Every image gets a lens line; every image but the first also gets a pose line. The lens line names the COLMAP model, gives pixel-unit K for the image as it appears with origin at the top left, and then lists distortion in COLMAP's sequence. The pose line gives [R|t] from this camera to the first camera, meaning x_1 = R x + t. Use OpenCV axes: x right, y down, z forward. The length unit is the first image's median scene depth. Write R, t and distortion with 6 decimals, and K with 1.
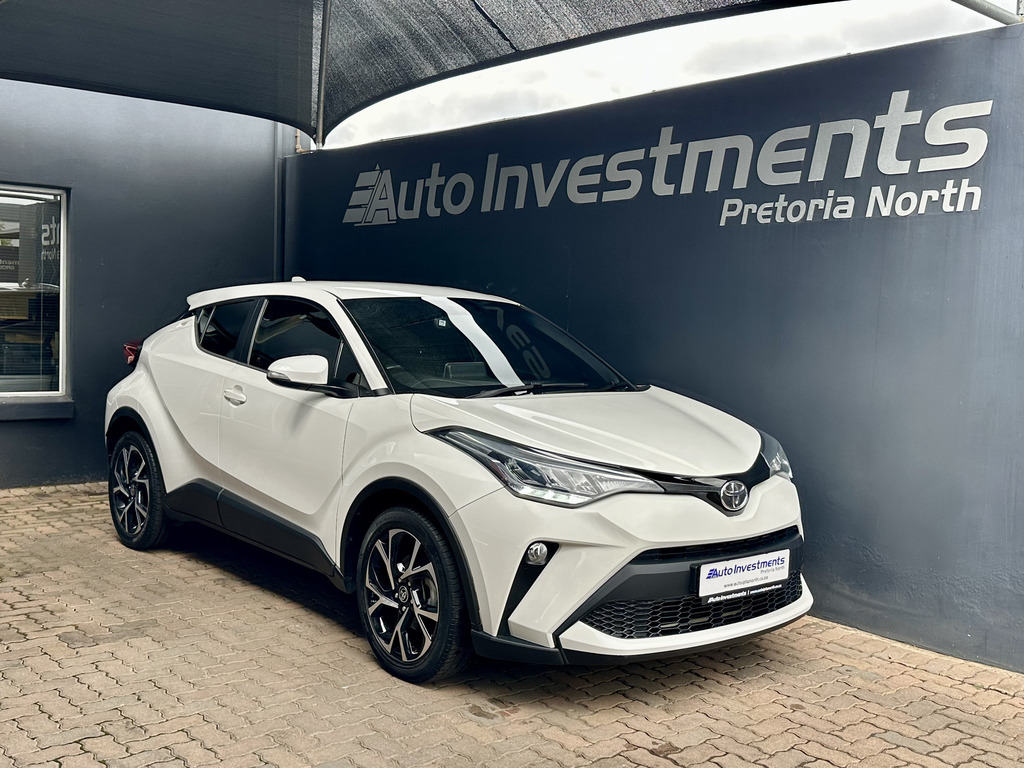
lens RADIAL K [[1098.3, 0, 512.0], [0, 1098.3, 384.0], [0, 0, 1]] dist [0.181949, -0.386905]
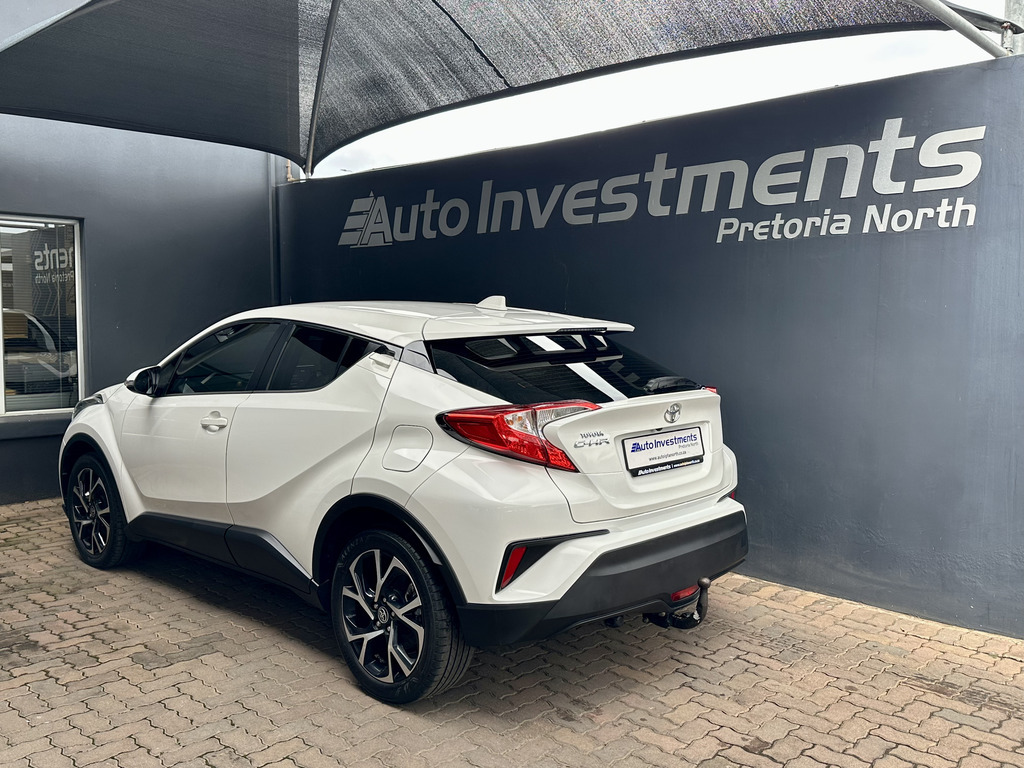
lens RADIAL K [[915.3, 0, 512.0], [0, 915.3, 384.0], [0, 0, 1]] dist [0.134001, -0.260736]
pose [[0.995001, -0.032989, 0.094262, -0.112137], [0.031960, 0.999412, 0.012402, -0.020804], [-0.094616, -0.009327, 0.995470, 0.106368]]
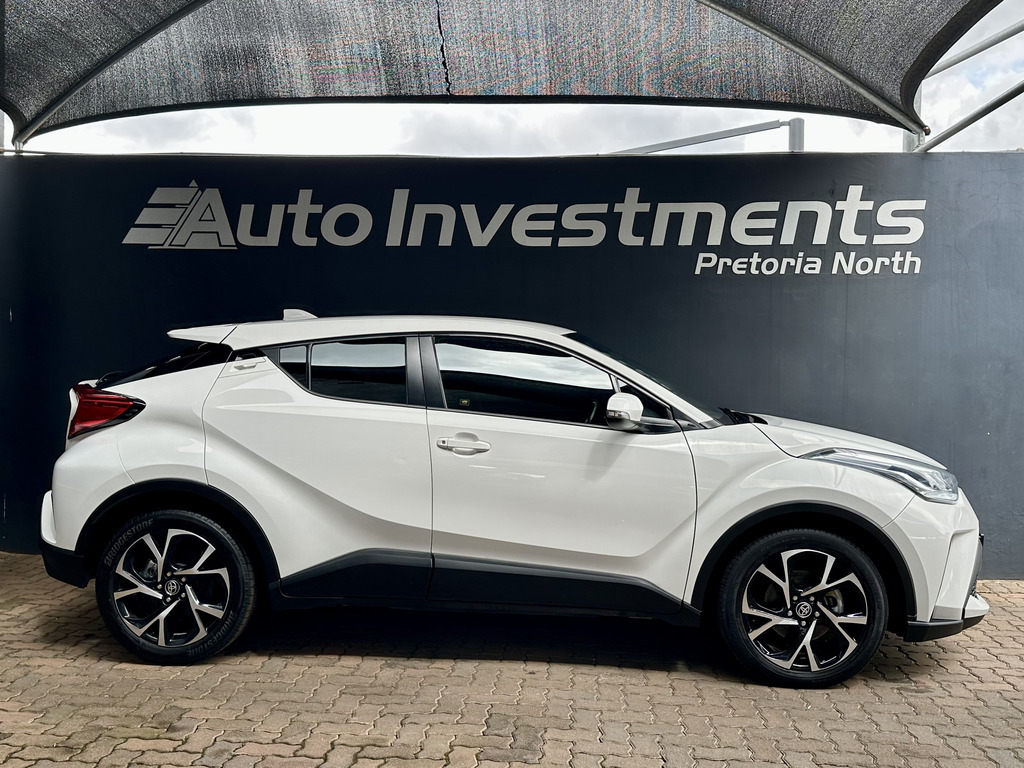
lens RADIAL K [[958.7, 0, 512.0], [0, 958.7, 384.0], [0, 0, 1]] dist [0.171978, -0.345433]
pose [[0.688134, -0.041733, 0.724382, -0.766918], [0.057479, 0.998342, 0.002914, -0.037675], [-0.723303, 0.039632, 0.689392, 0.432972]]
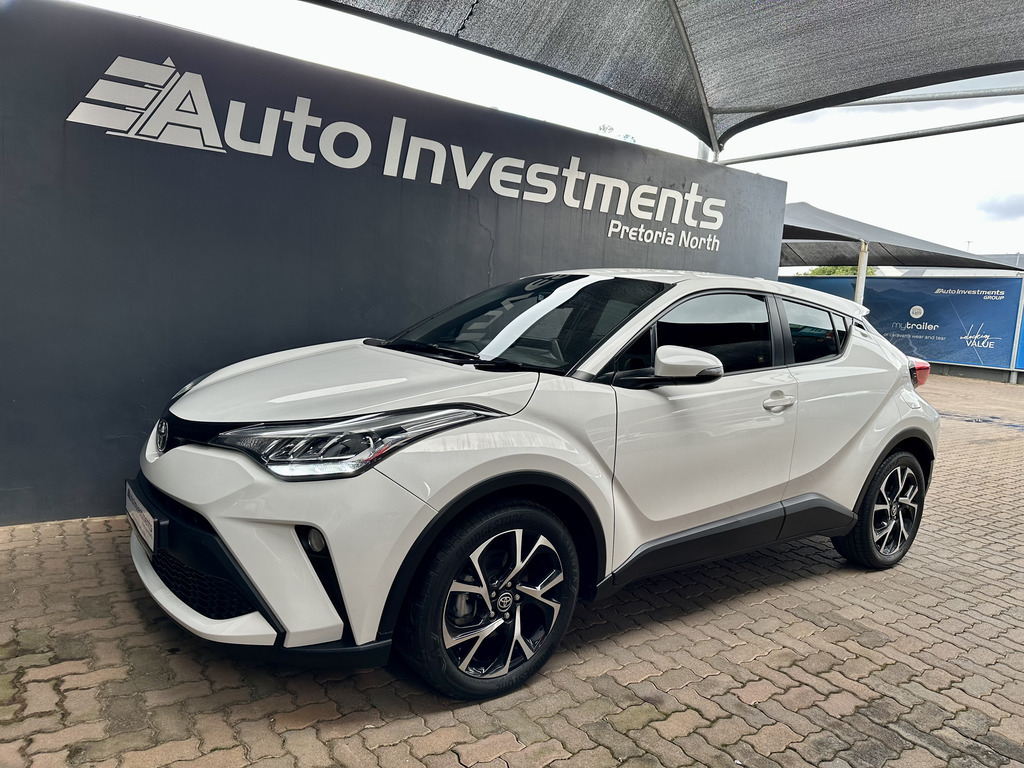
lens RADIAL K [[726.1, 0, 513.4], [0, 726.1, 389.8], [0, 0, 1]] dist [0.091240, -0.140102]
pose [[0.072146, -0.146718, 0.986544, -0.901170], [0.000689, 0.989129, 0.147052, -0.084304], [-0.997394, -0.009930, 0.071463, 1.107023]]
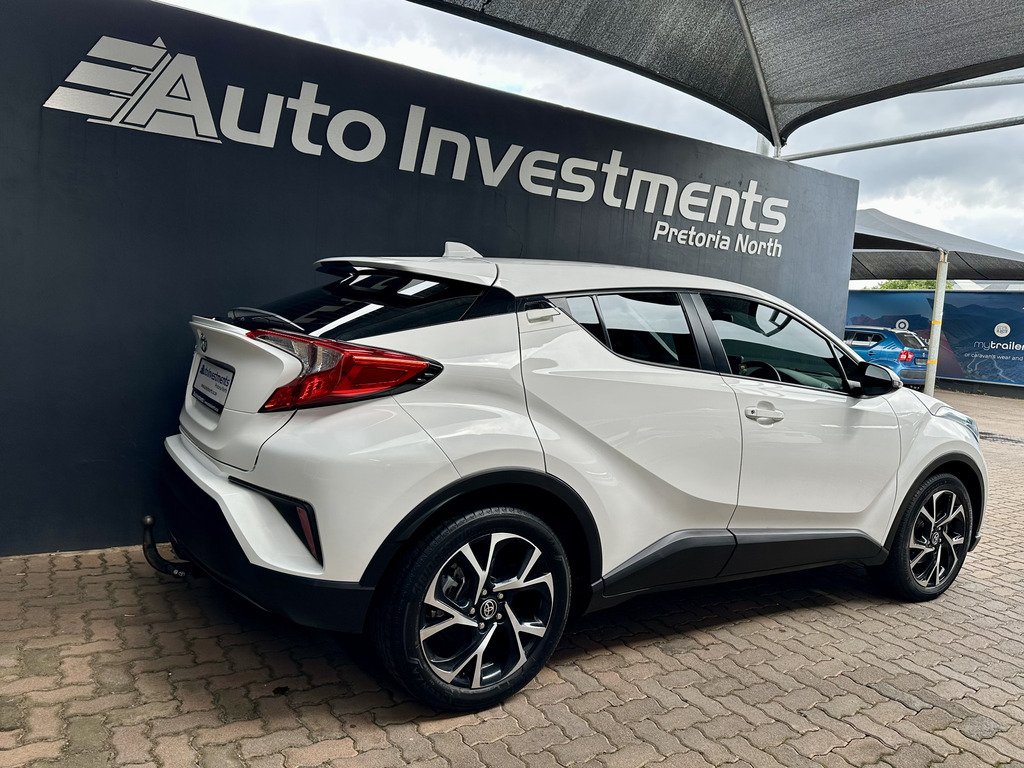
lens RADIAL K [[775.7, 0, 512.0], [0, 775.7, 384.0], [0, 0, 1]] dist [0.103847, -0.166400]
pose [[0.126116, -0.112109, 0.985660, -0.844301], [-0.003019, 0.993546, 0.113392, -0.077670], [-0.992011, -0.017276, 0.124963, 1.099675]]
